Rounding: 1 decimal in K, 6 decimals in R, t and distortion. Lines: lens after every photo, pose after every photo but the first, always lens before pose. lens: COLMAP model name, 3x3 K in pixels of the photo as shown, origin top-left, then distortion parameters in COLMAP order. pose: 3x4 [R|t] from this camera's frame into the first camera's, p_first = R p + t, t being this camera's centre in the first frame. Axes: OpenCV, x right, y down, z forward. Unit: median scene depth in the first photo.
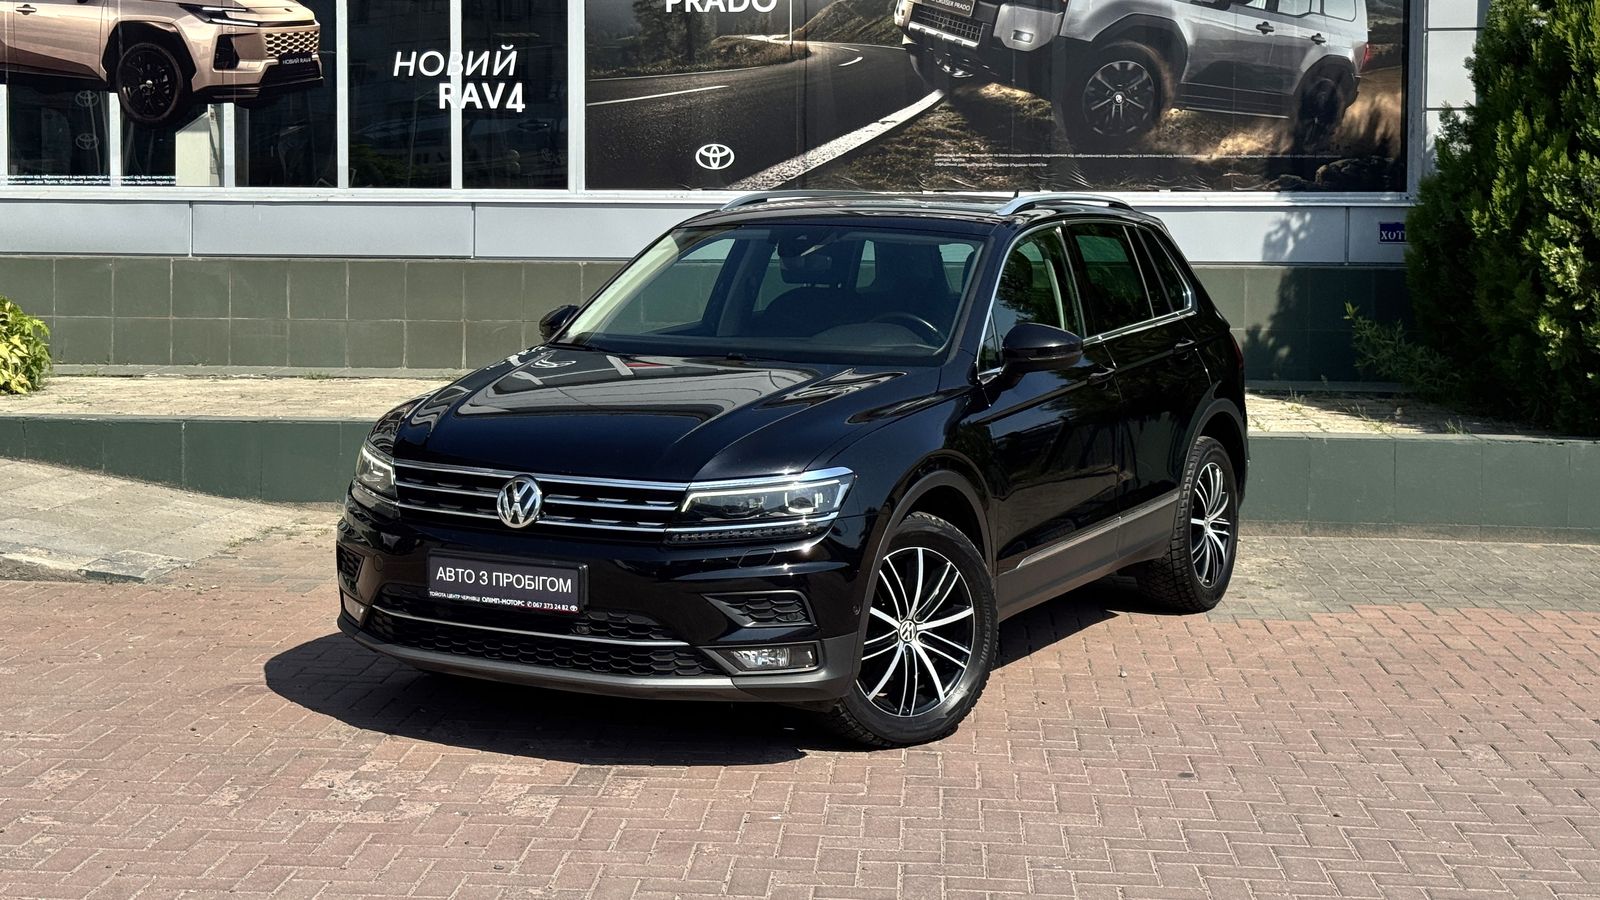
lens RADIAL K [[2262.5, 0, 795.6], [0, 2262.5, 289.7], [0, 0, 1]] dist [0.174866, -0.317167]
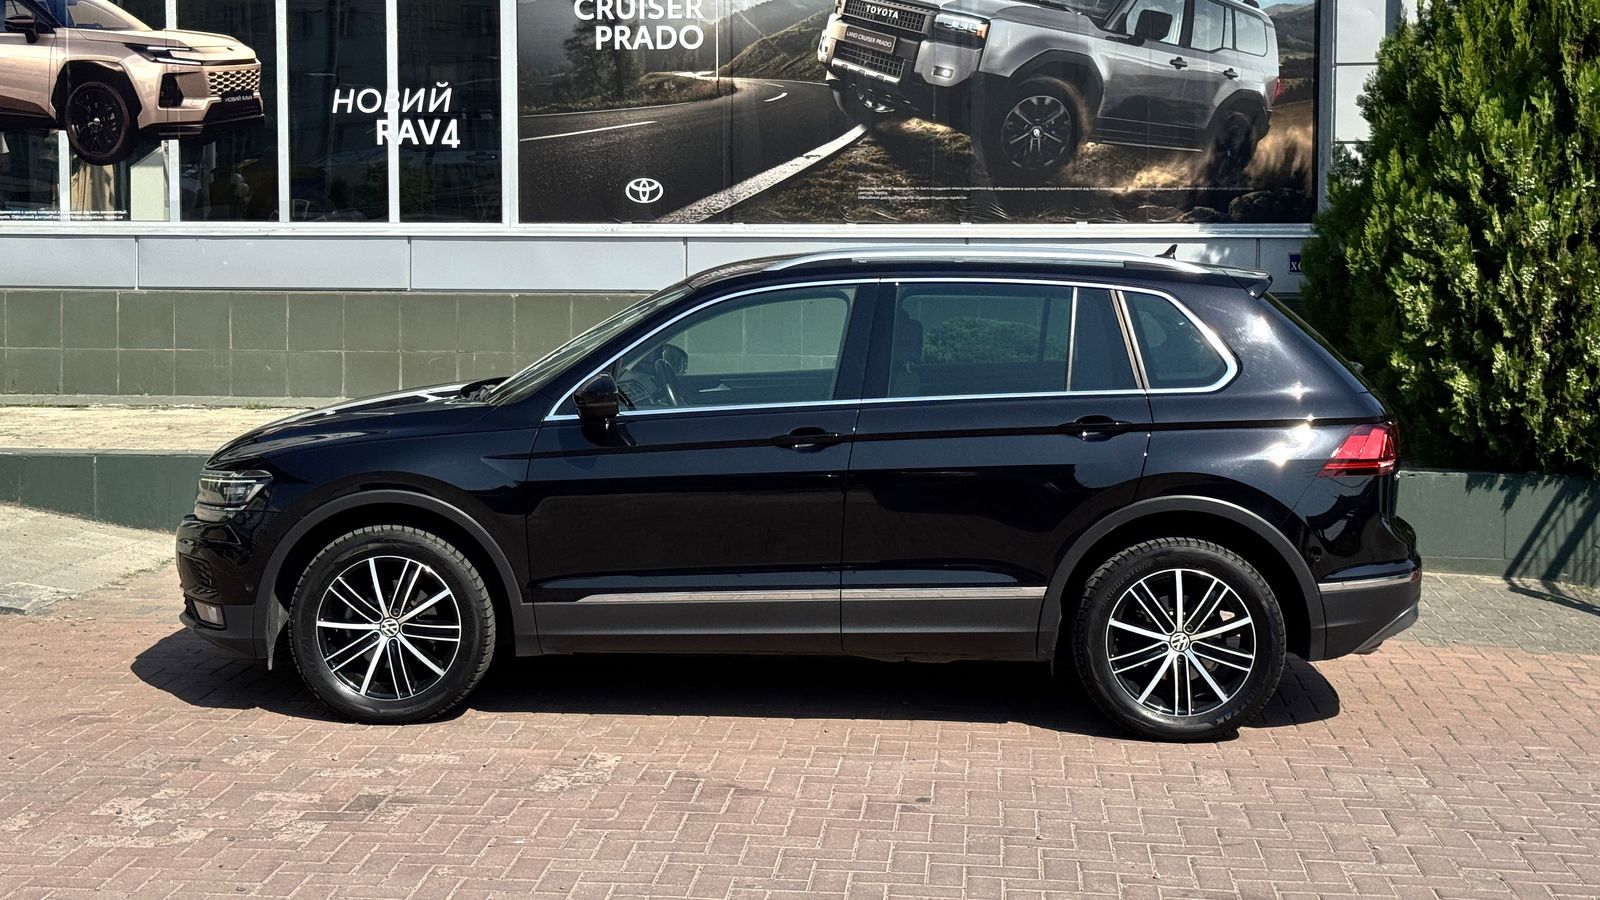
lens RADIAL K [[2282.4, 0, 791.5], [0, 2282.4, 322.5], [0, 0, 1]] dist [0.181614, -0.344627]
pose [[0.999669, -0.002734, -0.025572, 0.057834], [0.003012, 0.999936, 0.010863, -0.010197], [0.025540, -0.010936, 0.999614, -0.033608]]
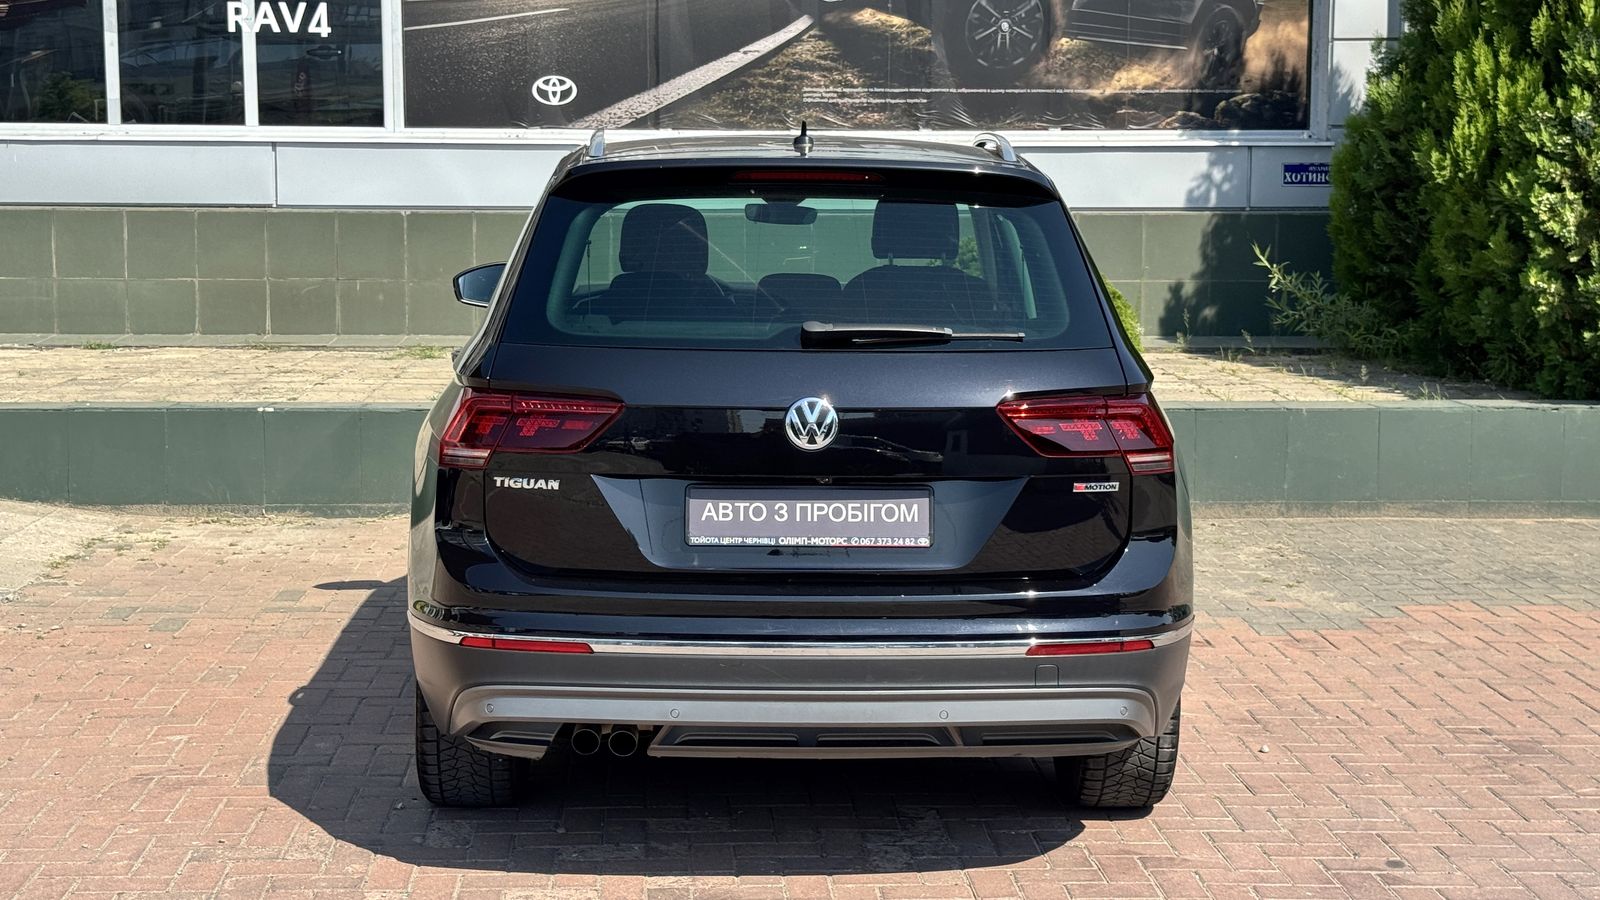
lens RADIAL K [[2285.5, 0, 818.7], [0, 2285.5, 382.8], [0, 0, 1]] dist [0.171368, -0.291527]
pose [[0.990278, -0.016278, 0.138150, -0.059675], [0.006693, 0.997555, 0.069569, -0.006761], [-0.138944, -0.067968, 0.987965, 0.096494]]
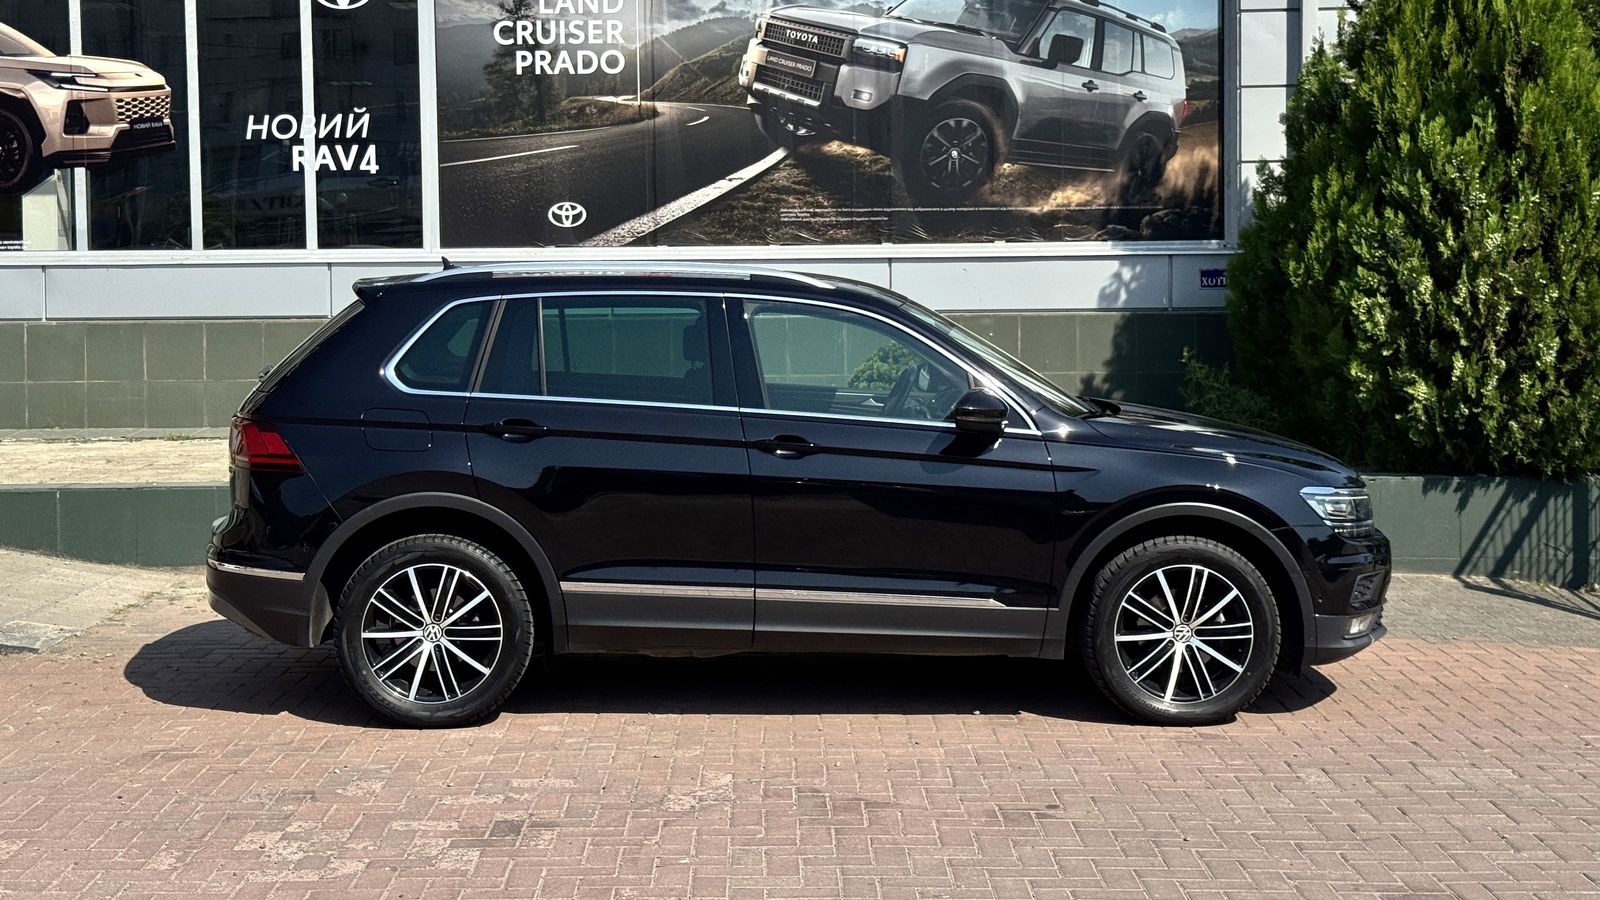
lens RADIAL K [[2254.6, 0, 789.8], [0, 2254.6, 328.7], [0, 0, 1]] dist [0.183878, -0.351091]
pose [[0.996924, -0.018313, 0.076206, -0.014181], [0.017988, 0.999826, 0.004942, -0.010274], [-0.076284, -0.003556, 0.997080, -0.032142]]
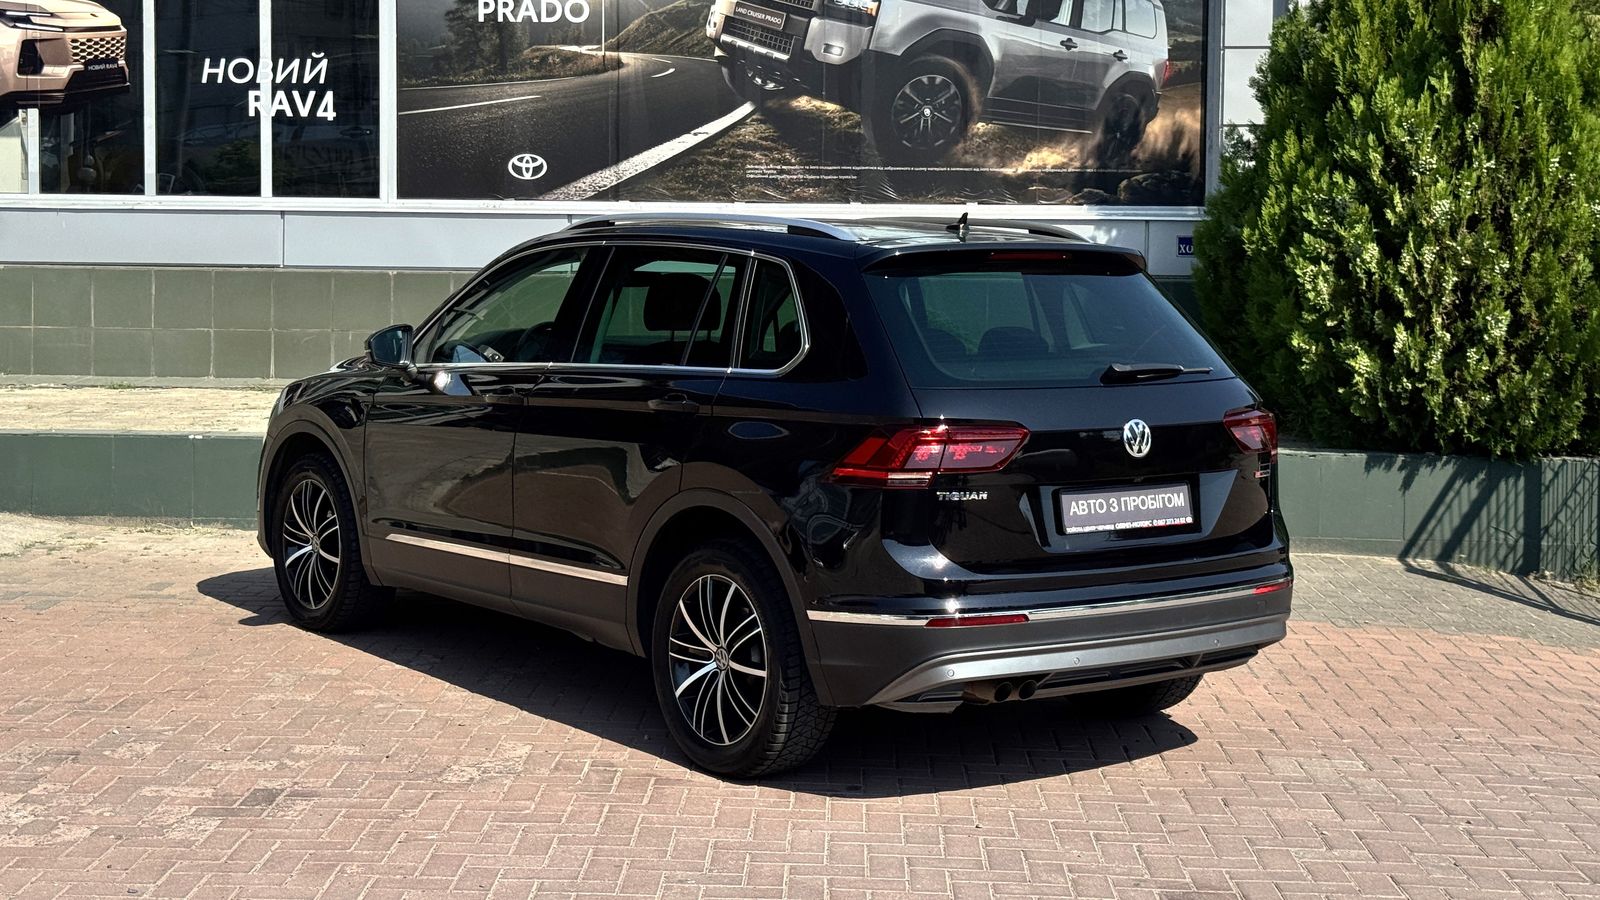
lens RADIAL K [[2266.8, 0, 796.8], [0, 2266.8, 304.2], [0, 0, 1]] dist [0.179593, -0.318214]
pose [[0.999190, 0.003125, 0.040127, 0.043613], [-0.003408, 0.999970, 0.006992, -0.005378], [-0.040104, -0.007123, 0.999170, -0.010474]]
